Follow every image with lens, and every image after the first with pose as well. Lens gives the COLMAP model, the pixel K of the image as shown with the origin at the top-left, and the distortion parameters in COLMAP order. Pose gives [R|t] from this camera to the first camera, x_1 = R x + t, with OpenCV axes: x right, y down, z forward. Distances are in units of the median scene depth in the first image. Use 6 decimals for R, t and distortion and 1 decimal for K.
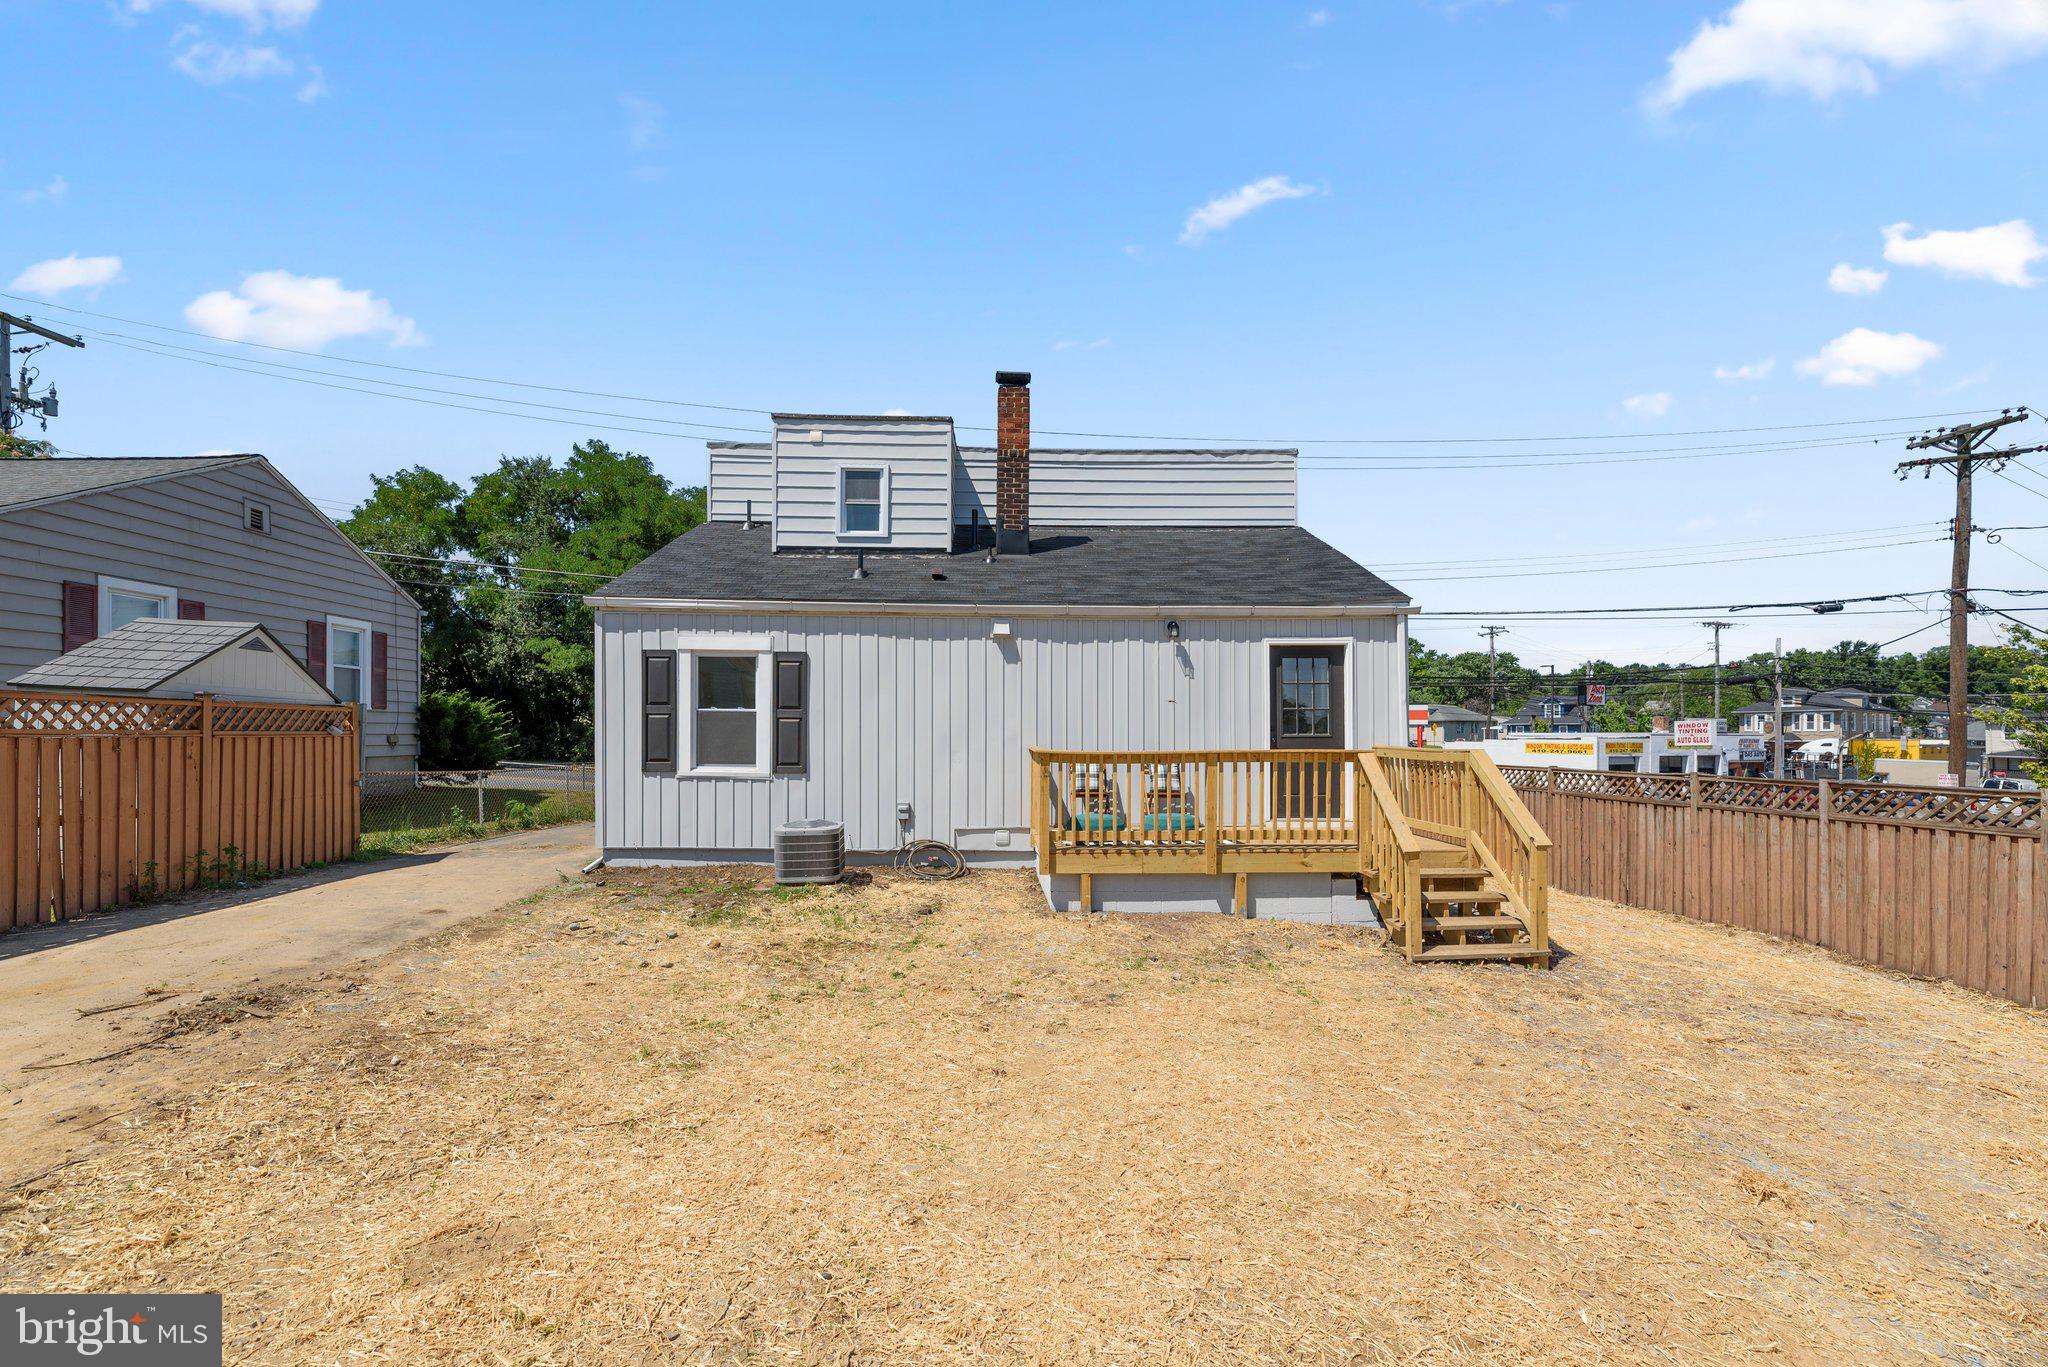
lens RADIAL K [[845.0, 0, 1014.3], [0, 845.0, 729.5], [0, 0, 1]] dist [0.000658, -0.000051]
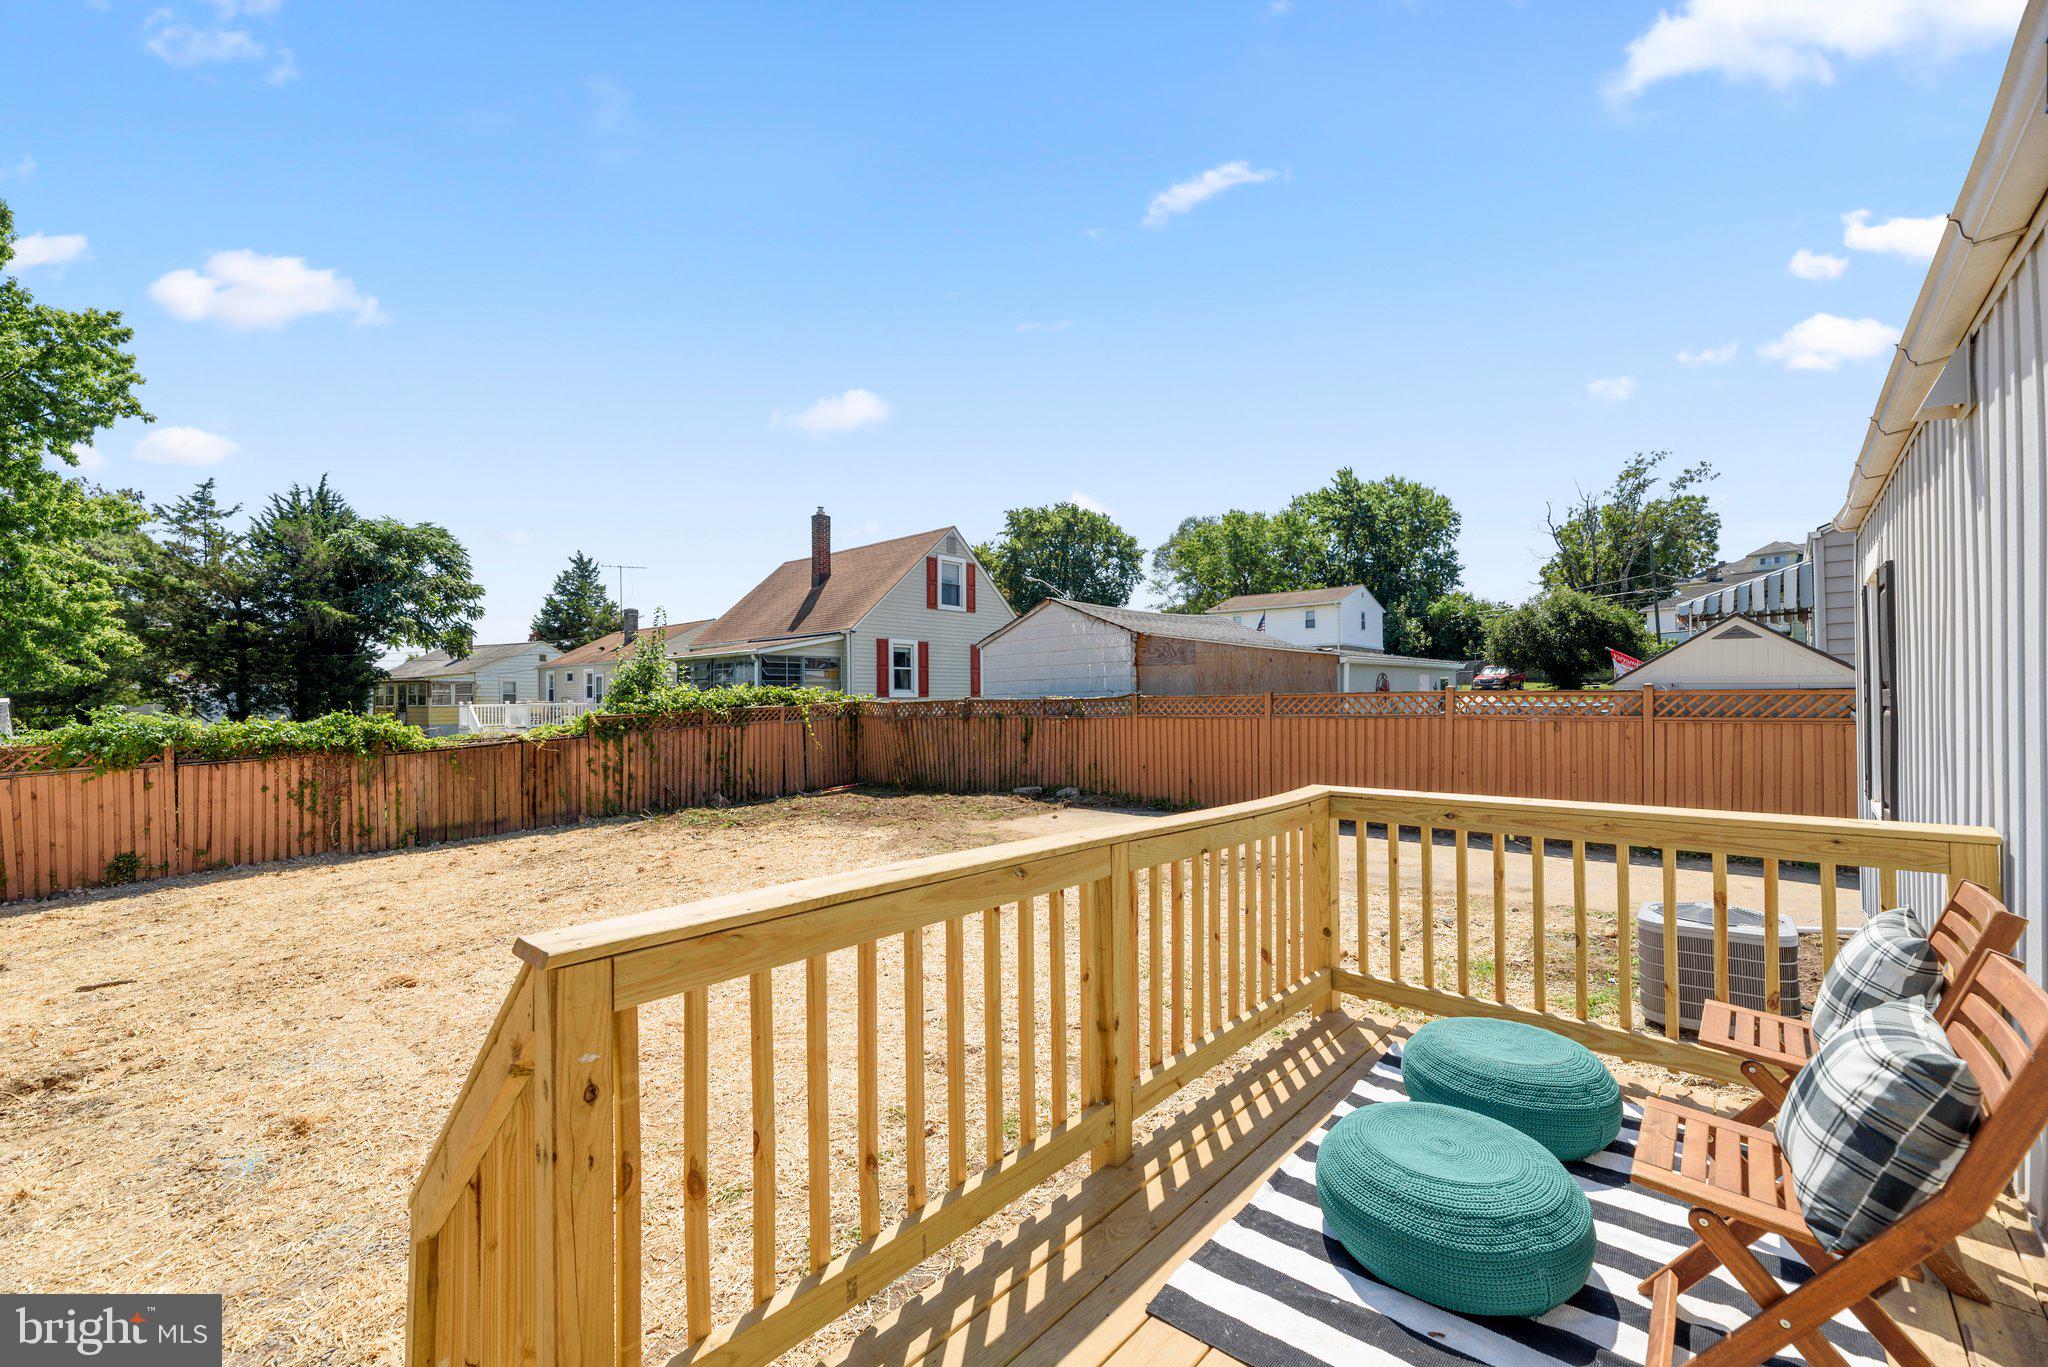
lens RADIAL K [[837.7, 0, 1029.0], [0, 837.7, 682.6], [0, 0, 1]] dist [0.000617, -0.000088]
pose [[-0.690648, -0.011648, -0.723097, 0.382364], [0.007528, 0.999700, -0.023294, -0.020211], [0.723152, -0.021531, -0.690354, 0.956480]]
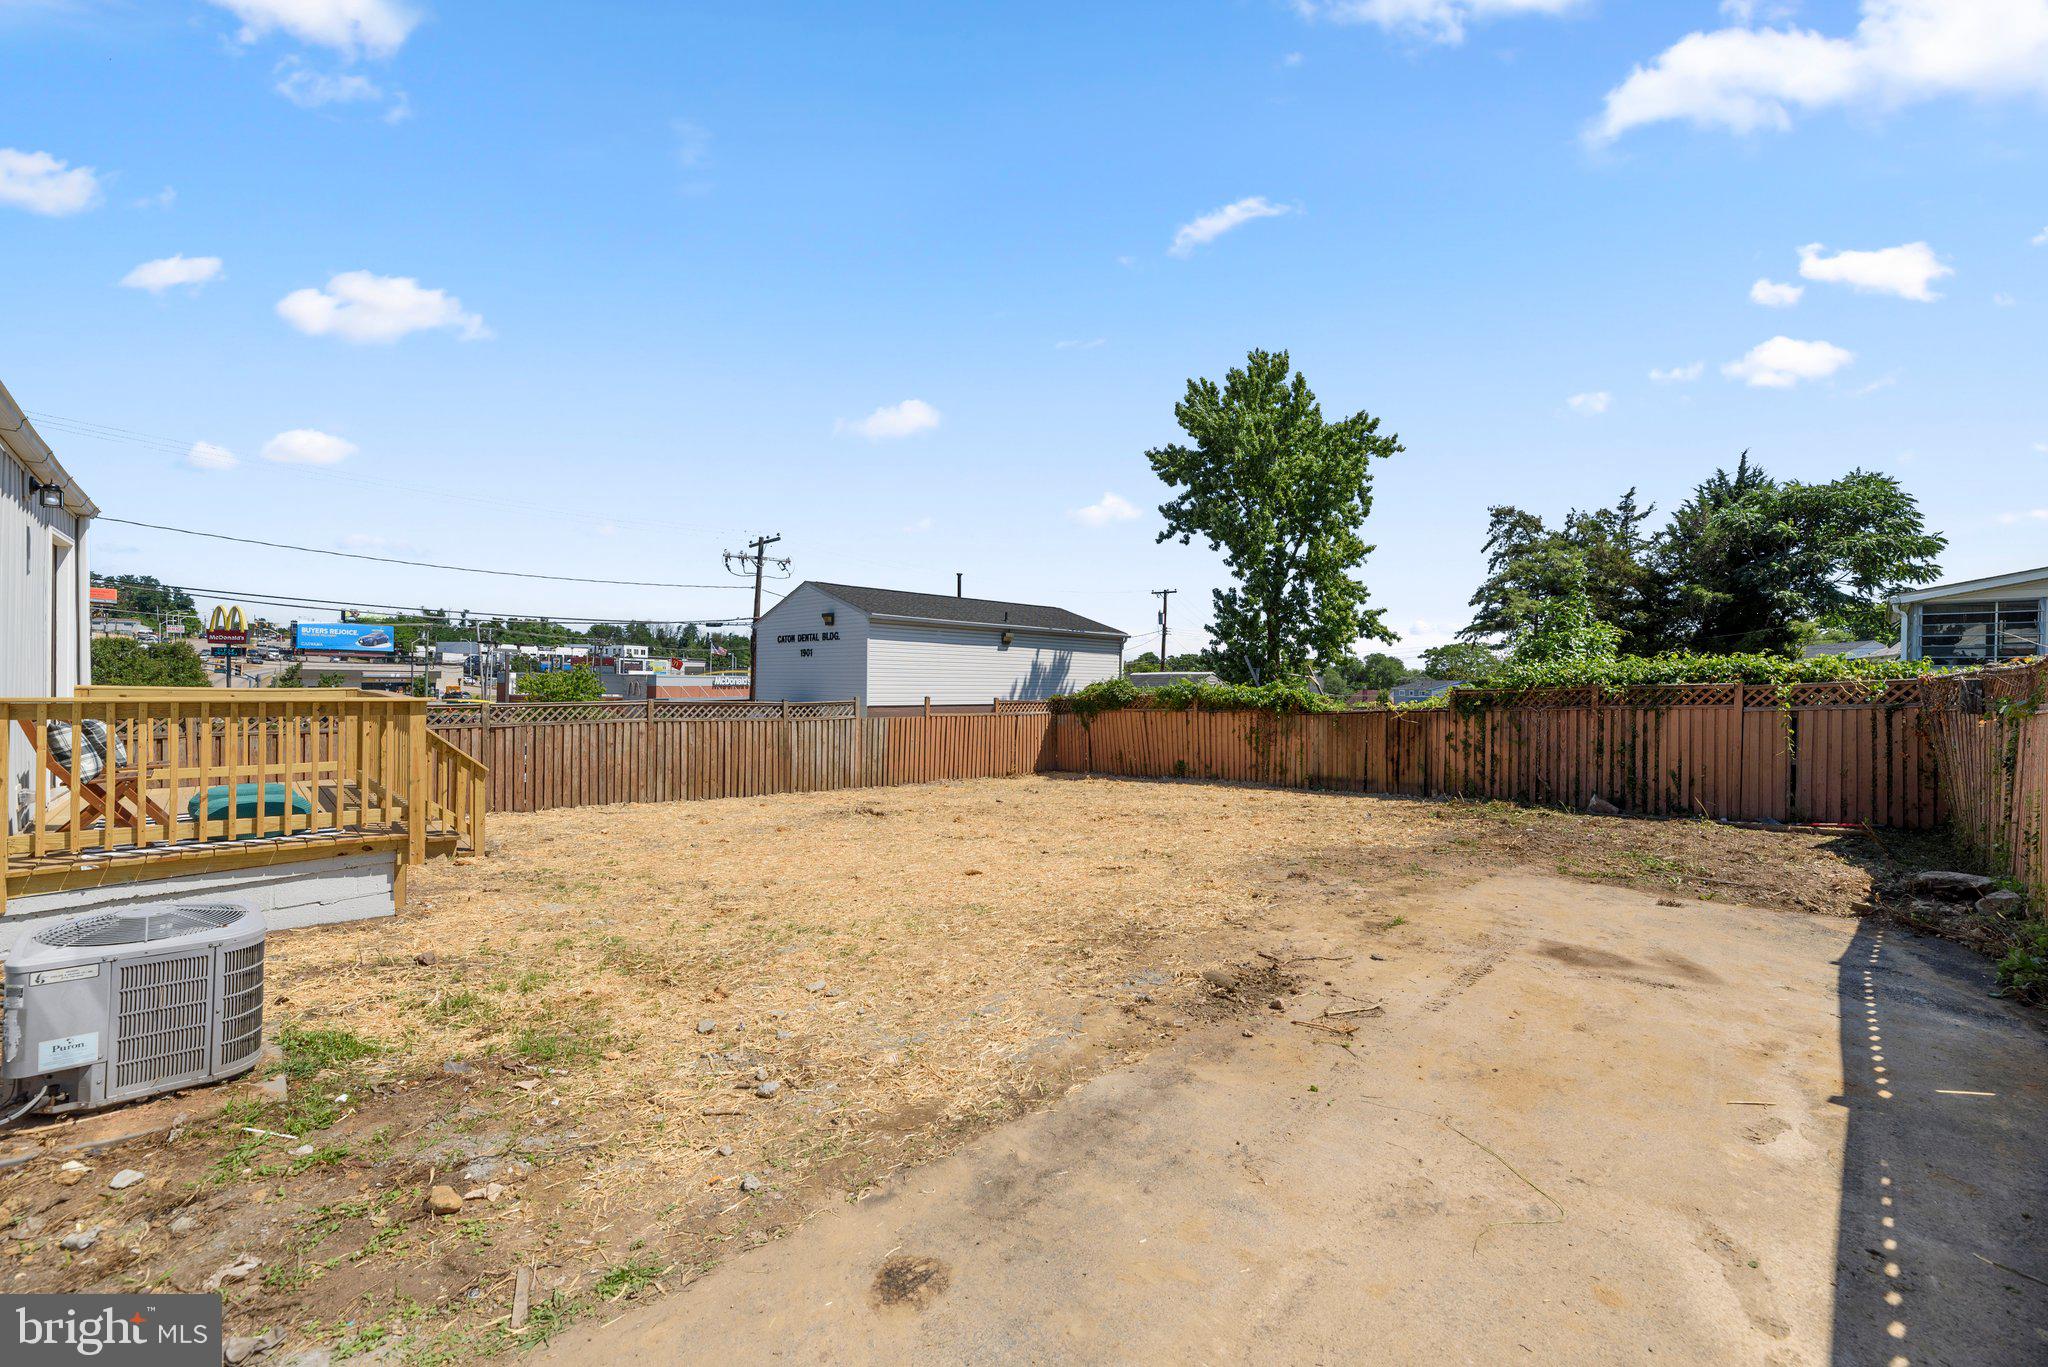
lens RADIAL K [[837.7, 0, 1029.0], [0, 837.7, 682.6], [0, 0, 1]] dist [0.000617, -0.000088]
pose [[-0.683284, -0.011775, 0.730057, -0.697576], [-0.018301, 0.999832, -0.001001, 0.000912], [-0.729923, -0.014045, -0.683385, 0.880805]]
